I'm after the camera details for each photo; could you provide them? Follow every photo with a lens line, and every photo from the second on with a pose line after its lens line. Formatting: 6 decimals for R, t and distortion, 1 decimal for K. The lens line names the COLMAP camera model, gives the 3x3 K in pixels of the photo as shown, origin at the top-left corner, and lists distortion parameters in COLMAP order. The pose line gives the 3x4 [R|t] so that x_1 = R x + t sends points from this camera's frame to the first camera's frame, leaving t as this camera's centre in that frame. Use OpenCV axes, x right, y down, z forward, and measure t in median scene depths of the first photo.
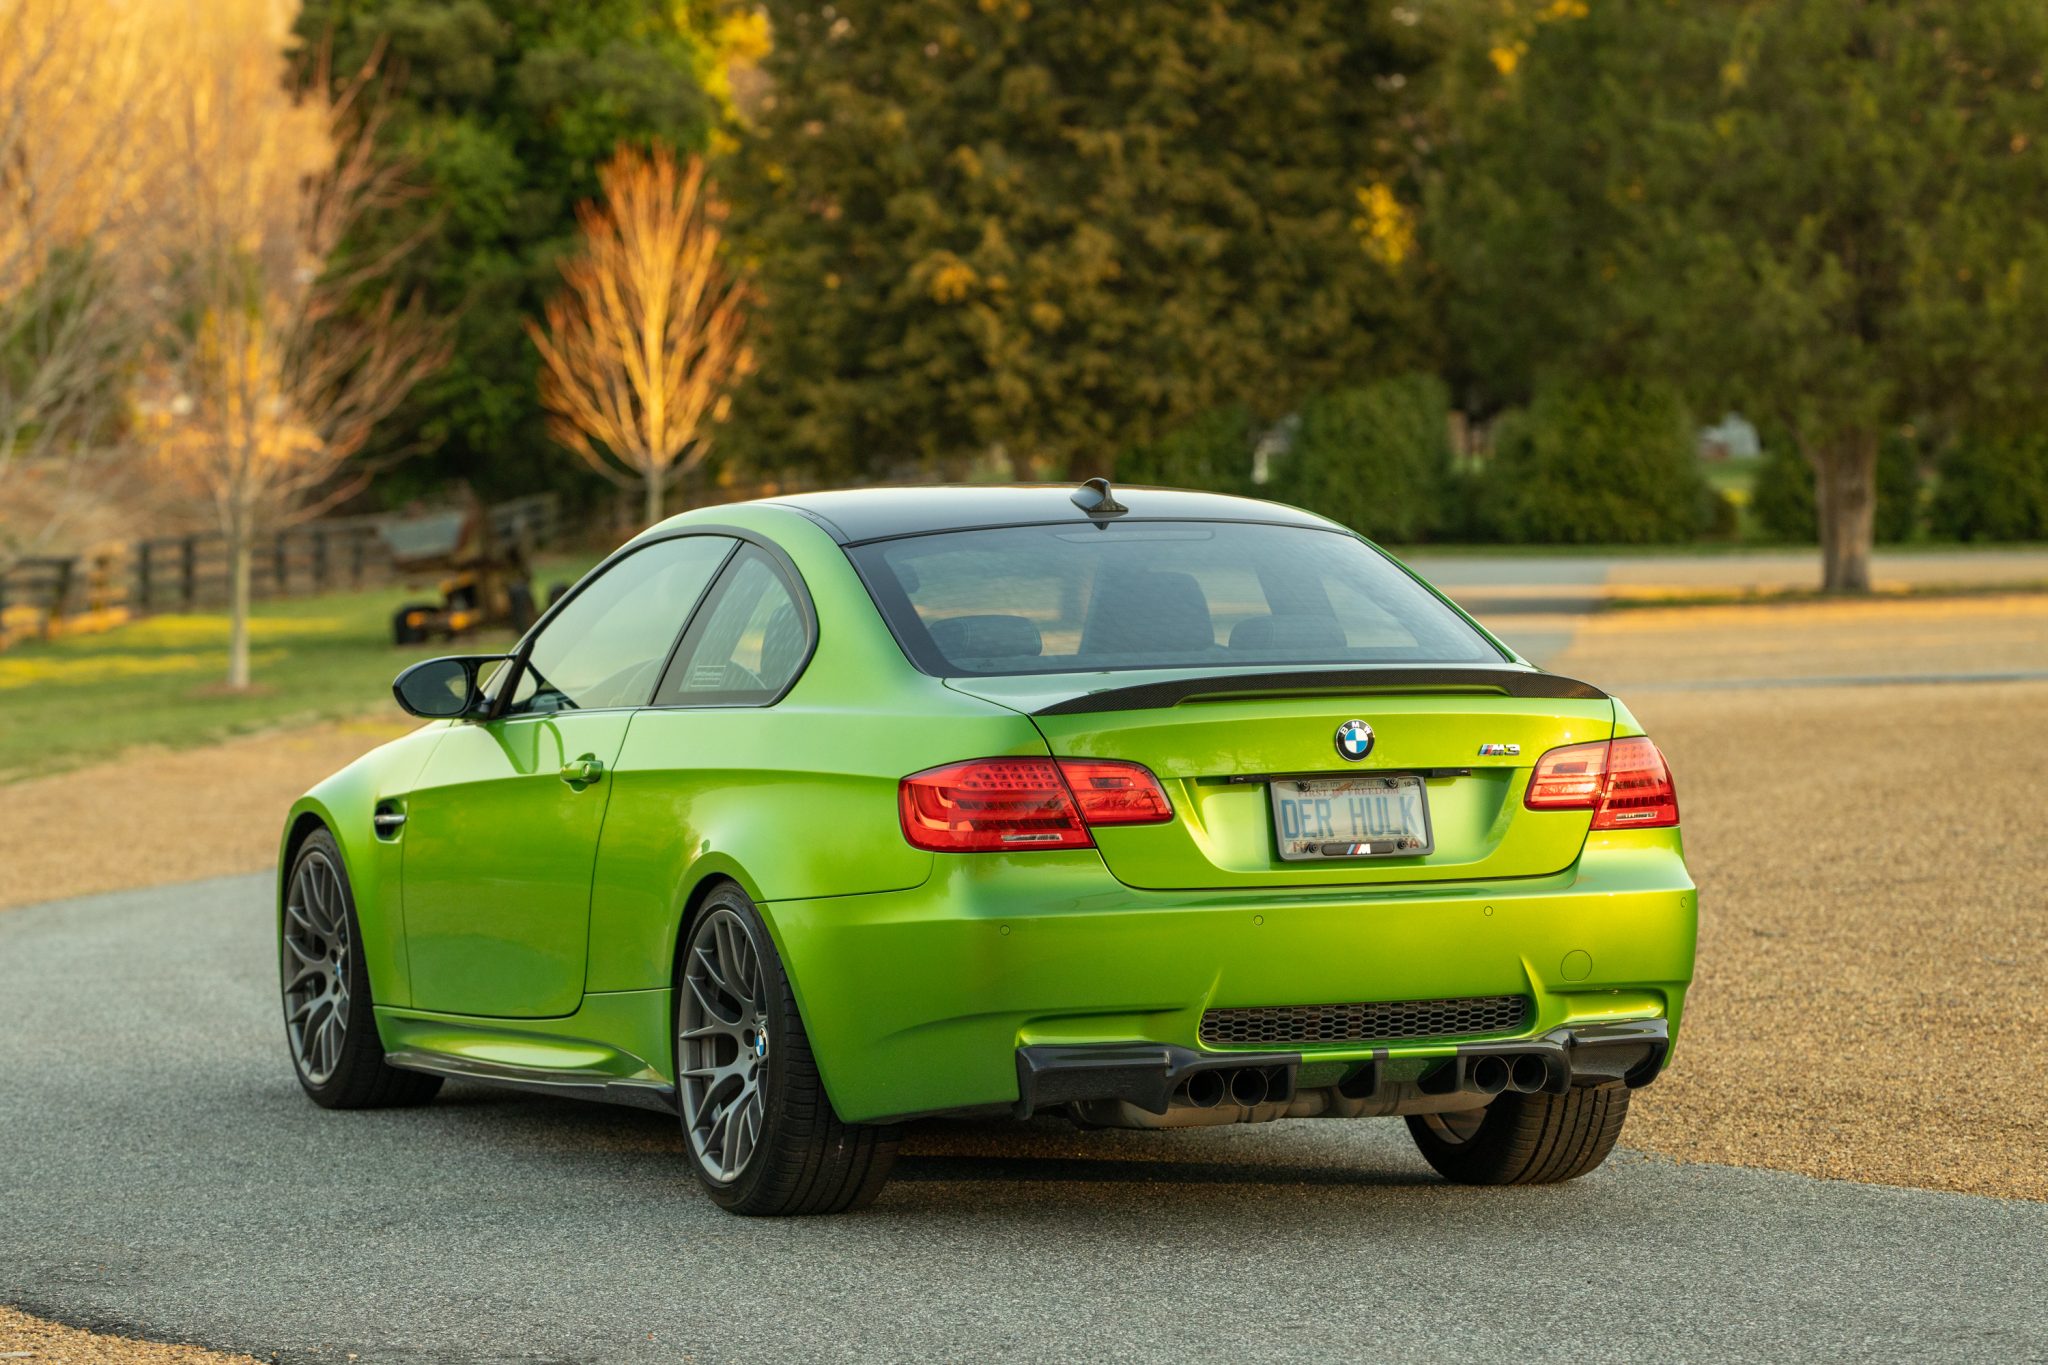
lens RADIAL K [[7508.9, 0, 1024.0], [0, 7508.9, 624.7], [0, 0, 1]] dist [0.339887, -2.735718]
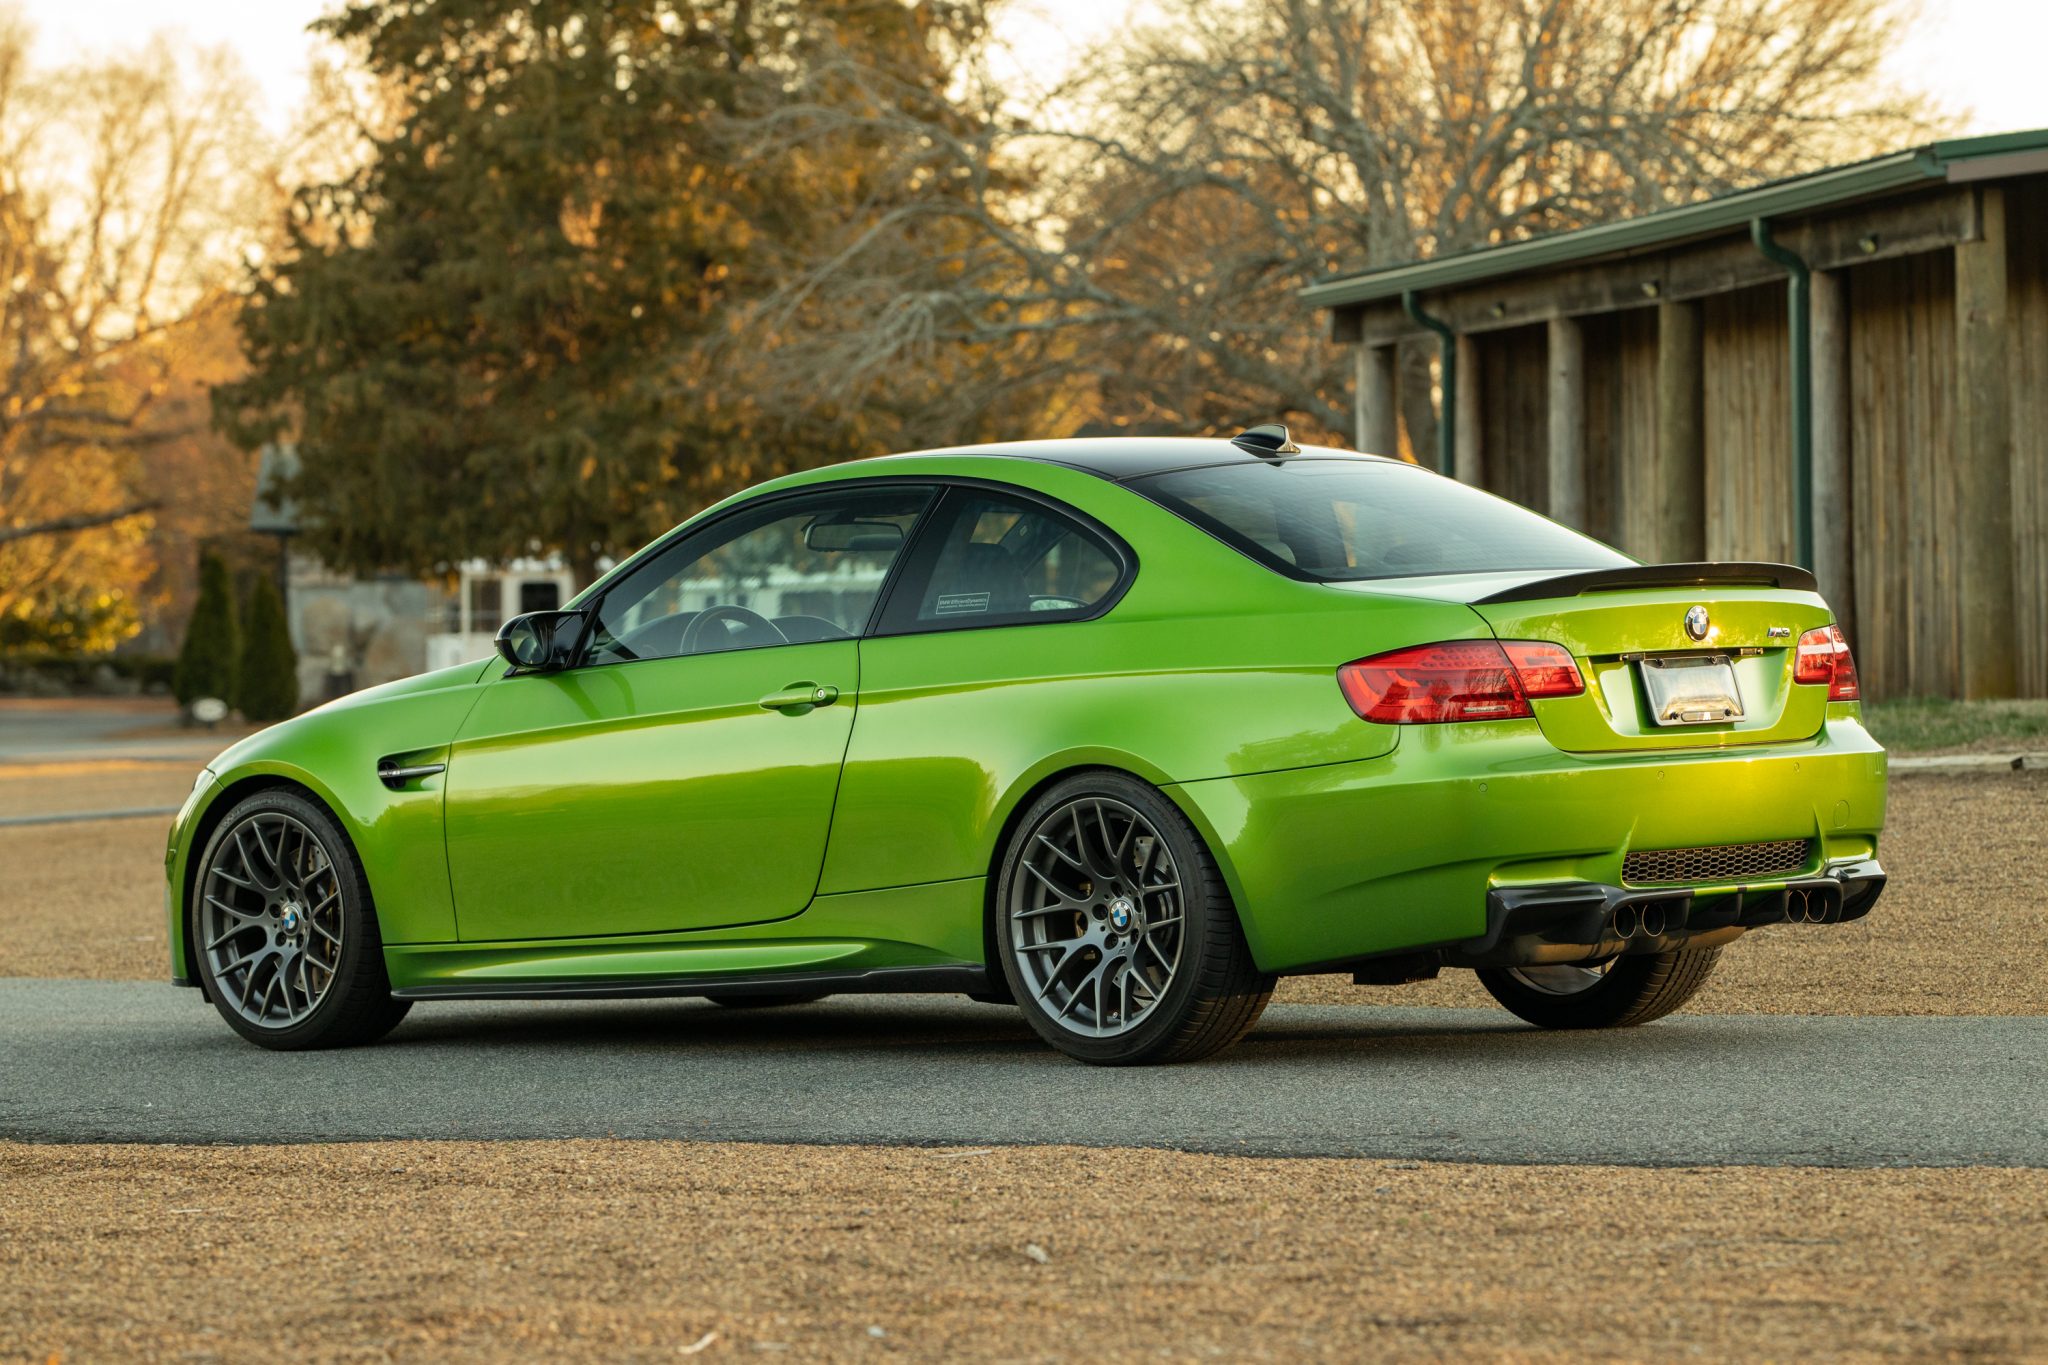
lens RADIAL K [[7508.9, 0, 1024.0], [0, 7508.9, 624.7], [0, 0, 1]] dist [0.339887, -2.735718]
pose [[0.912985, -0.017728, 0.407608, -0.526191], [0.031924, 0.999097, -0.028050, 0.044781], [-0.406743, 0.038622, 0.912726, -0.029693]]
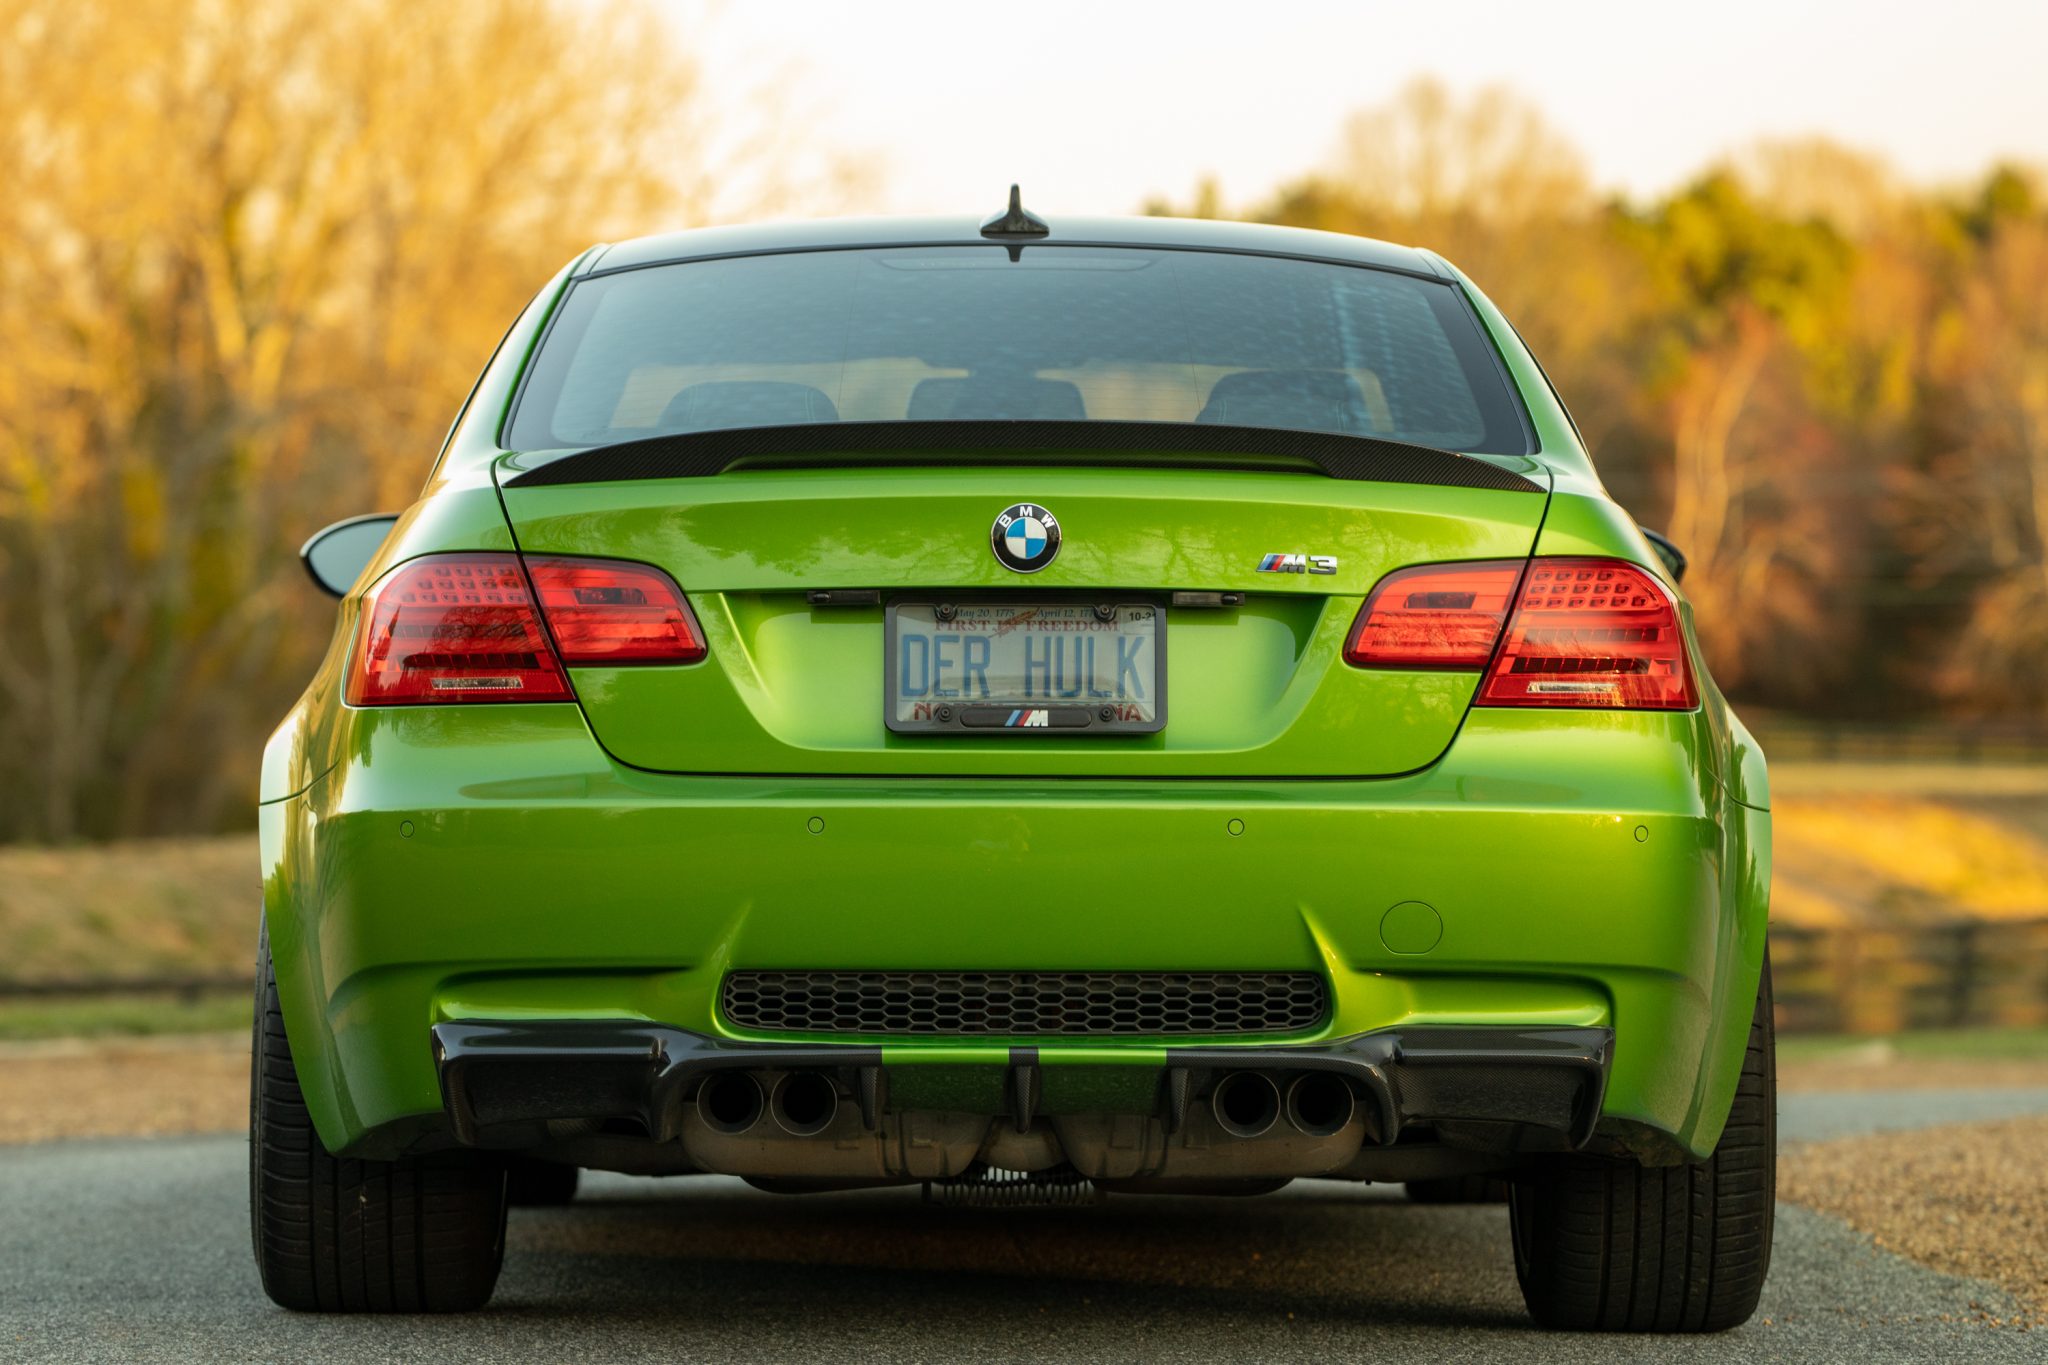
lens RADIAL K [[8209.3, 0, 1000.8], [0, 8209.3, 681.3], [0, 0, 1]] dist [0.333351, -2.476306]
pose [[0.930730, 0.013456, -0.365458, 0.280509], [-0.027065, 0.999117, -0.032140, 0.047650], [0.364703, 0.039805, 0.930273, 0.383414]]
